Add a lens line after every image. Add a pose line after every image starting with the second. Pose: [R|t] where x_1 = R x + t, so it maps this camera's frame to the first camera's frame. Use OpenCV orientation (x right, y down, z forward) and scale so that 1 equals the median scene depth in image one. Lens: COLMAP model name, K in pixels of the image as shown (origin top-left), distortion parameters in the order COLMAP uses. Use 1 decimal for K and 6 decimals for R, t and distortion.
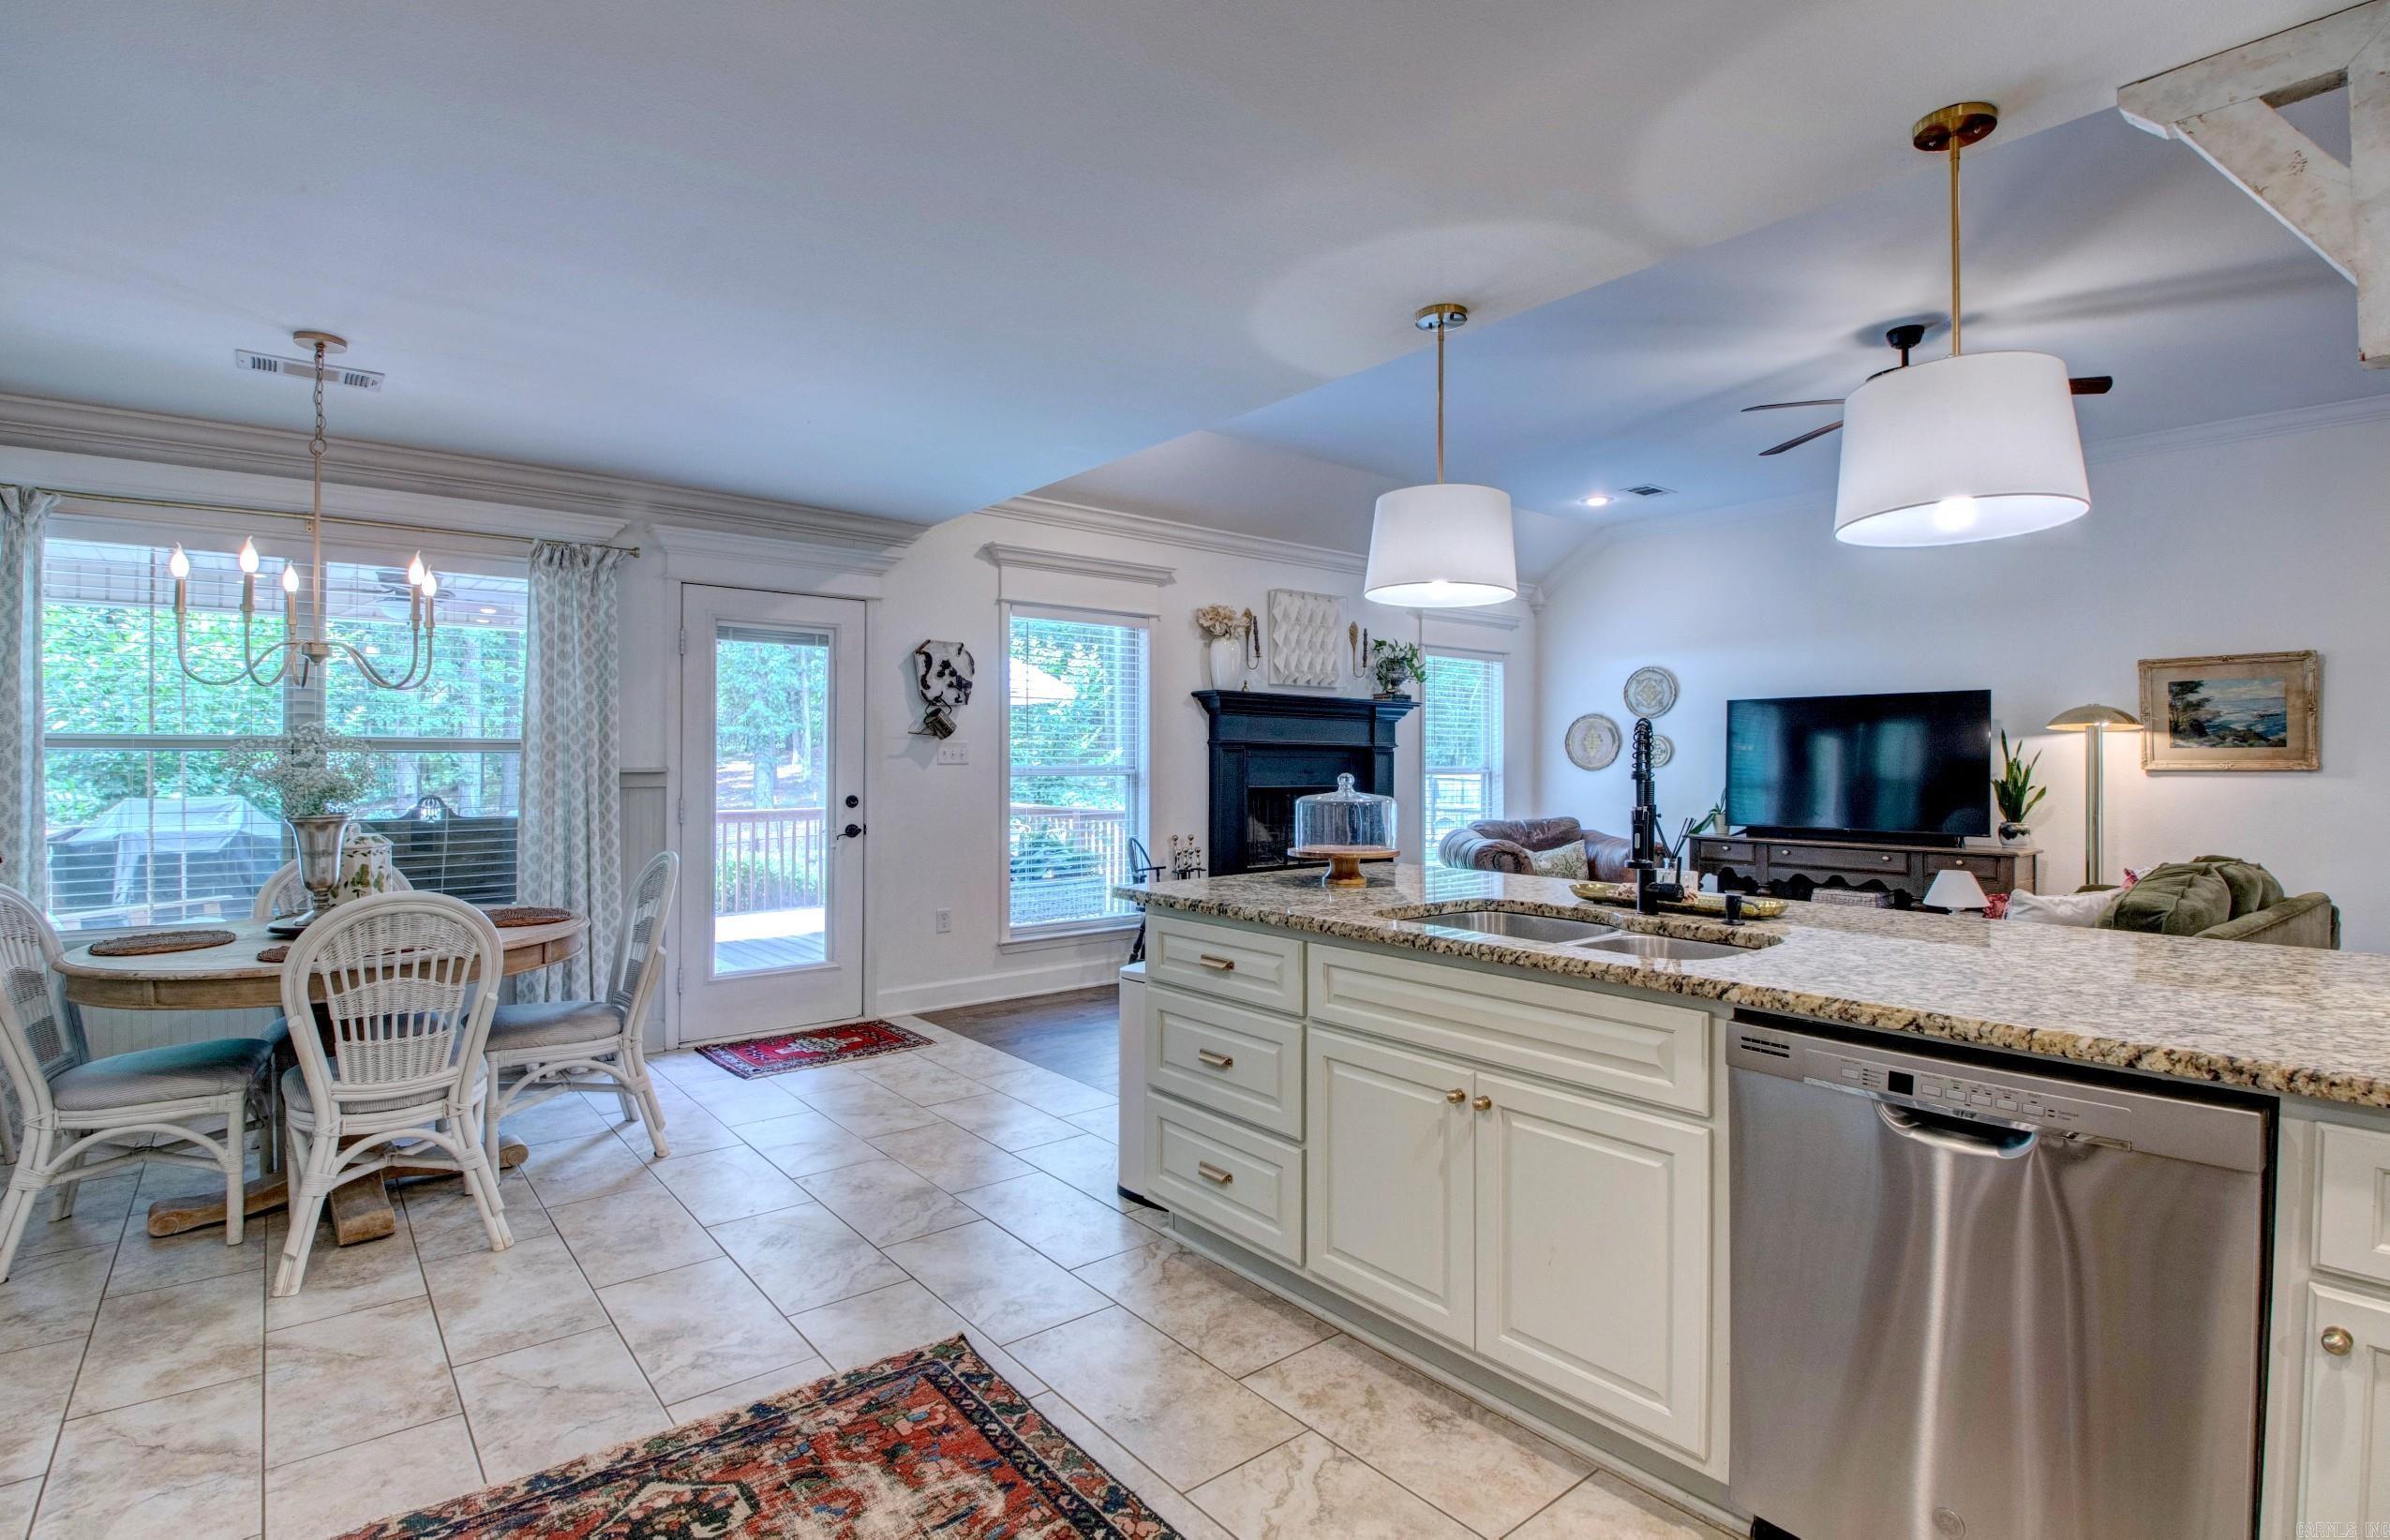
lens RADIAL K [[1148.2, 0, 1189.0], [0, 1148.2, 768.9], [0, 0, 1]] dist [-0.017604, -0.000432]
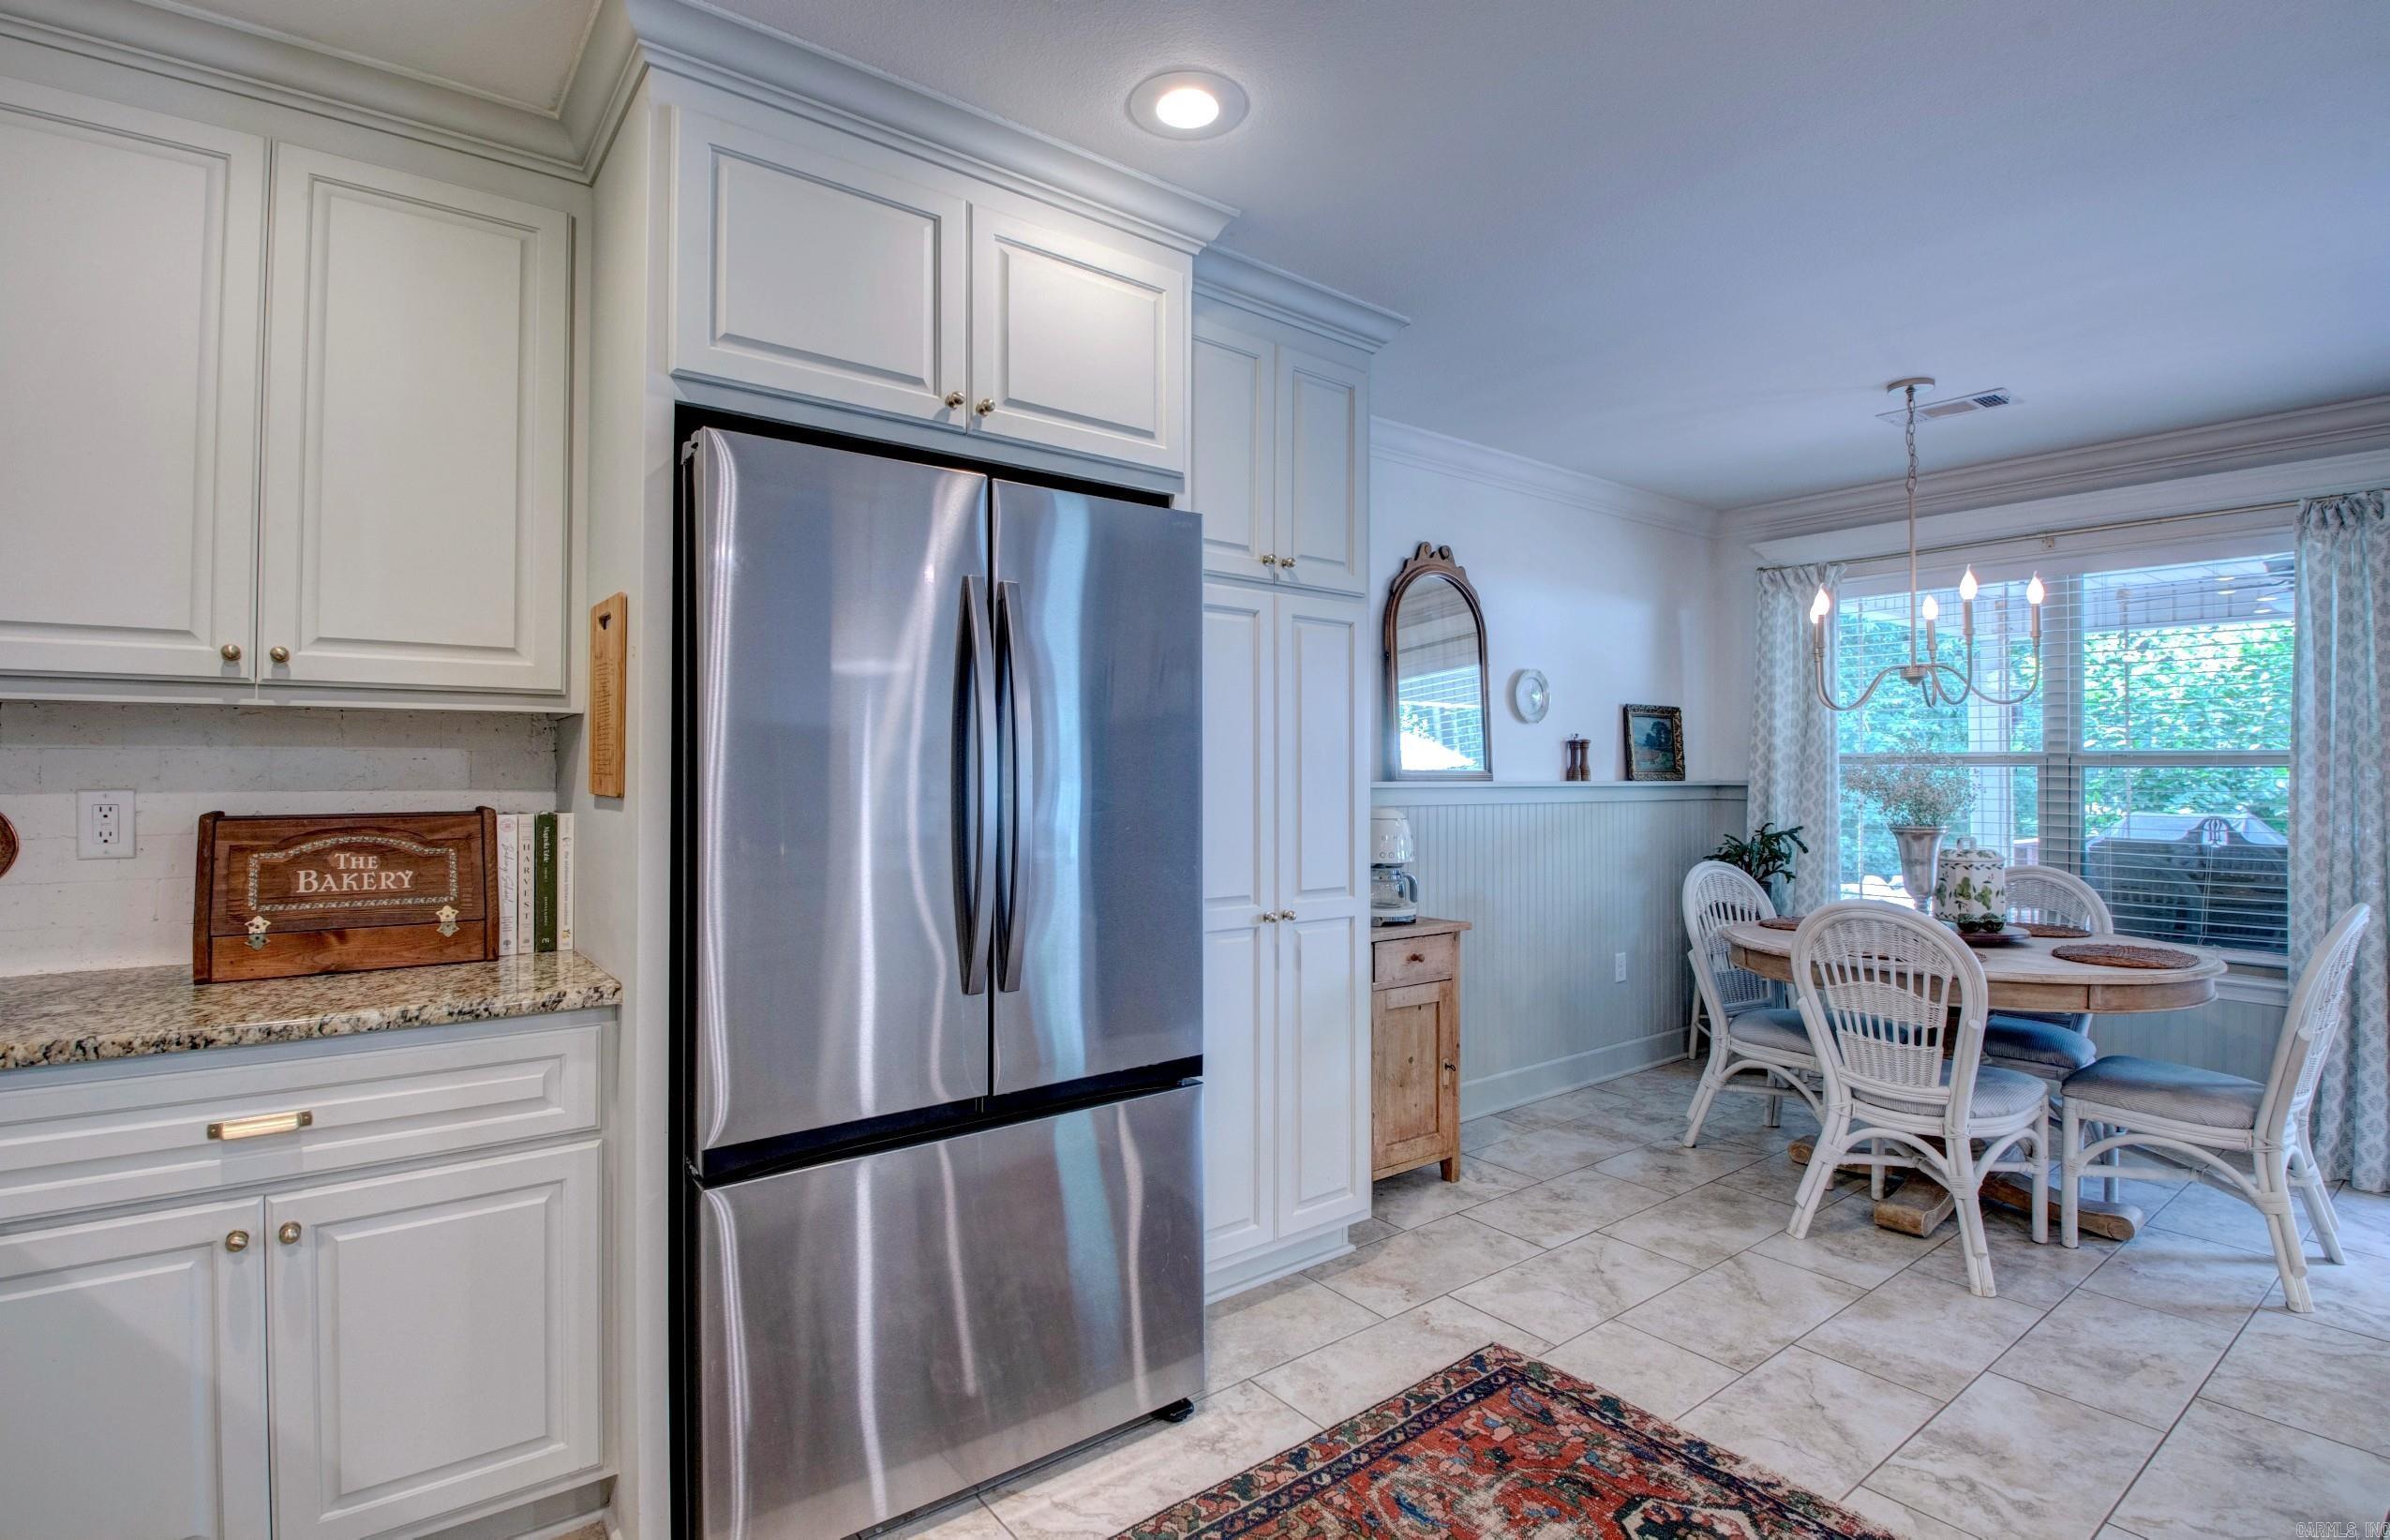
lens RADIAL K [[1148.2, 0, 1189.0], [0, 1148.2, 768.9], [0, 0, 1]] dist [-0.017604, -0.000432]
pose [[-0.015662, -0.001963, -0.999875, 0.363981], [-0.012200, 0.999924, -0.001772, -0.003362], [0.999803, 0.012171, -0.015685, 0.375800]]
